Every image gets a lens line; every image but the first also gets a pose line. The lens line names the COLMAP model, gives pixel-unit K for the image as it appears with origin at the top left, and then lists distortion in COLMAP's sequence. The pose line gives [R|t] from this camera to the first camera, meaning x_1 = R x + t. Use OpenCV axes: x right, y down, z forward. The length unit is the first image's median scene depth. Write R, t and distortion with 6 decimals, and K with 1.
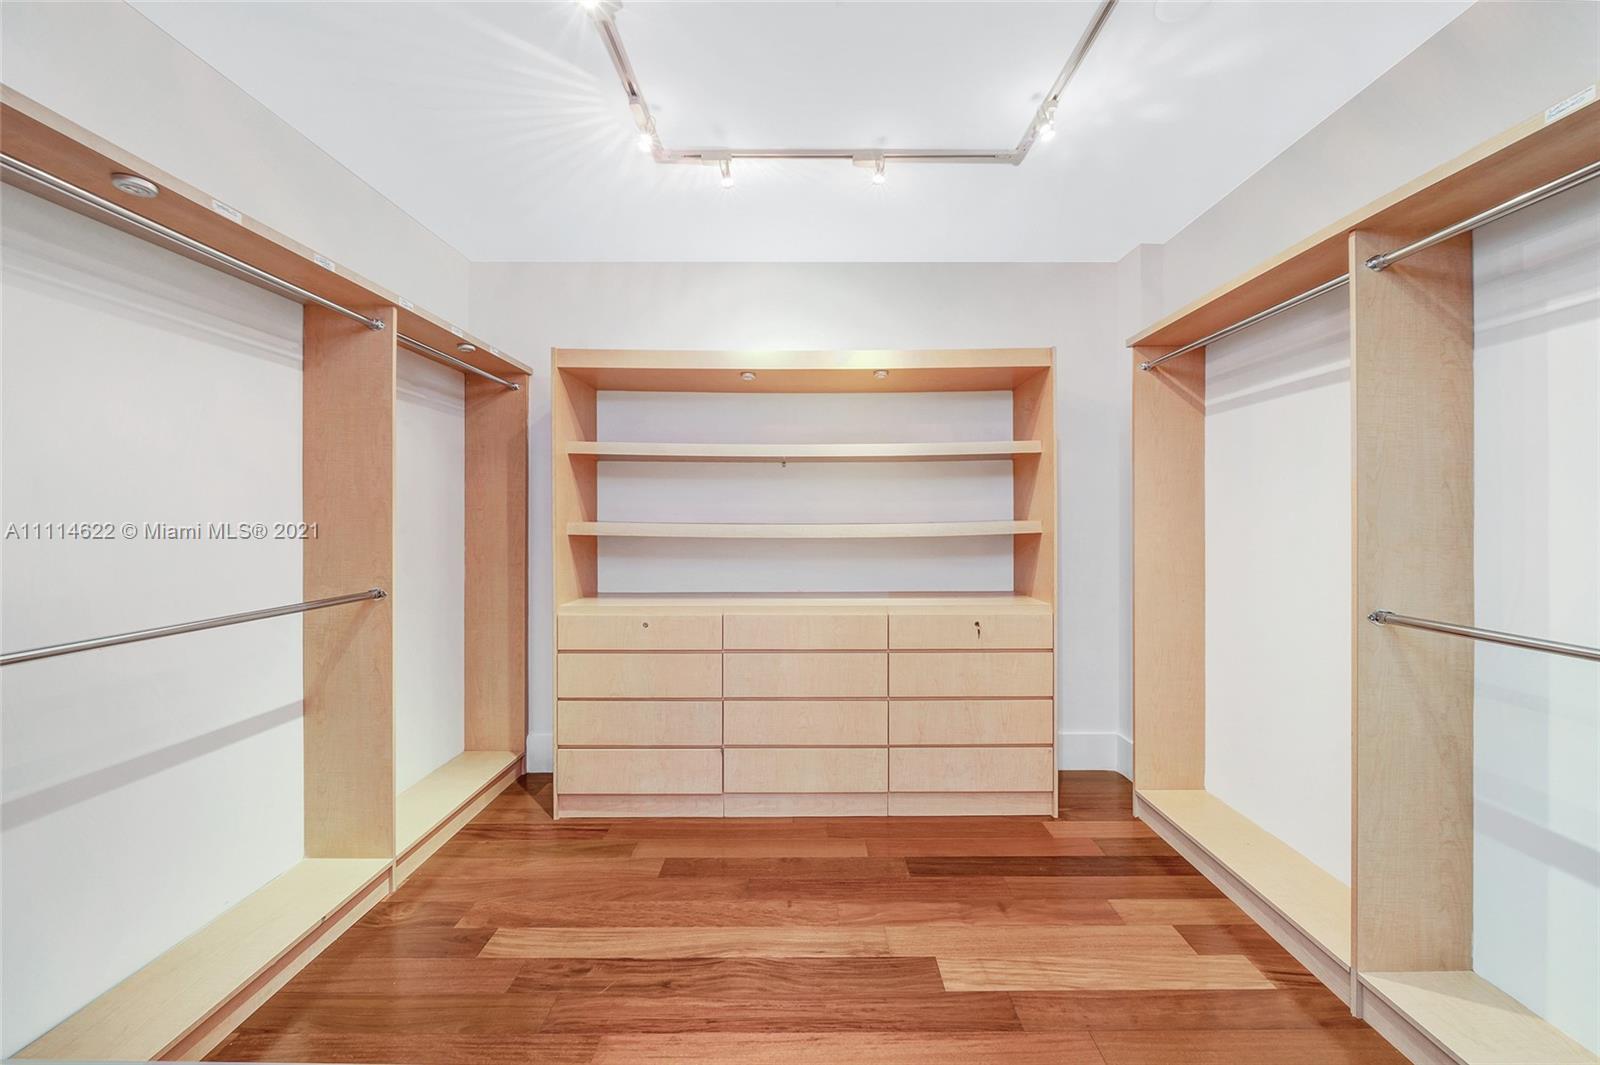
lens RADIAL K [[572.5, 0, 815.3], [0, 572.5, 511.5], [0, 0, 1]] dist [-0.003983, -0.000584]
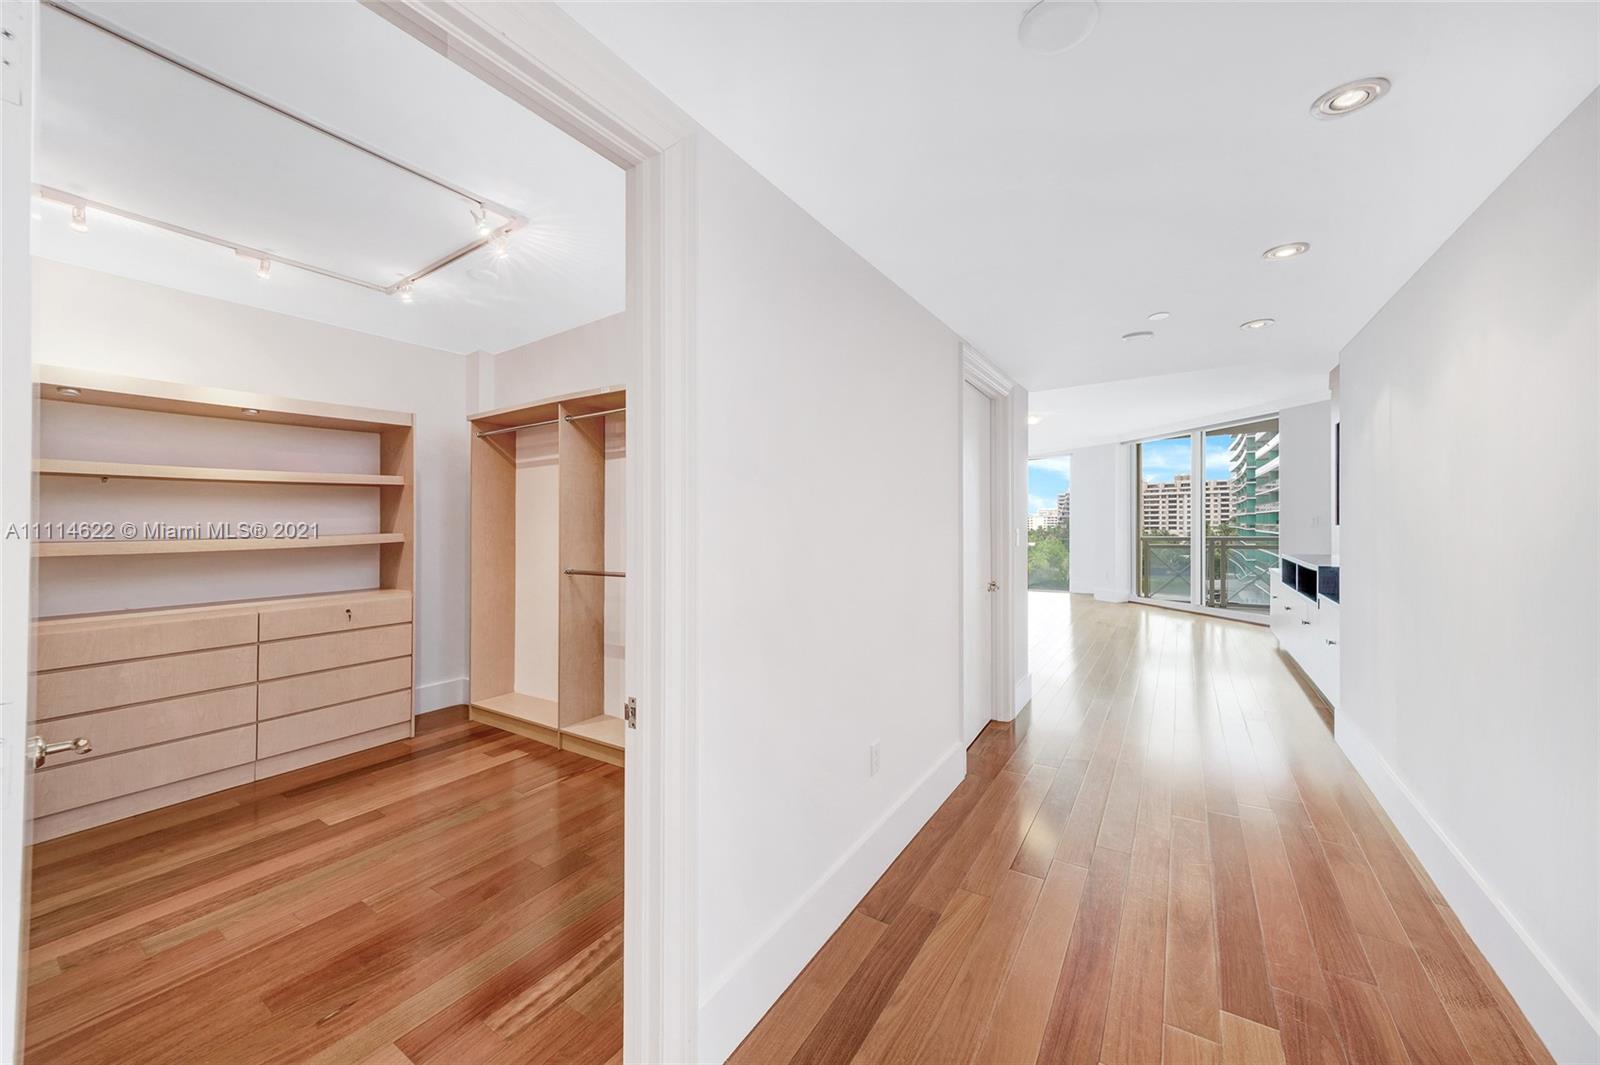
lens RADIAL K [[572.5, 0, 815.3], [0, 572.5, 511.5], [0, 0, 1]] dist [-0.003983, -0.000584]
pose [[0.548135, 0.016649, 0.836224, -0.267155], [0.005869, 0.999701, -0.023751, 0.003411], [-0.836369, 0.017926, 0.547873, -0.729712]]
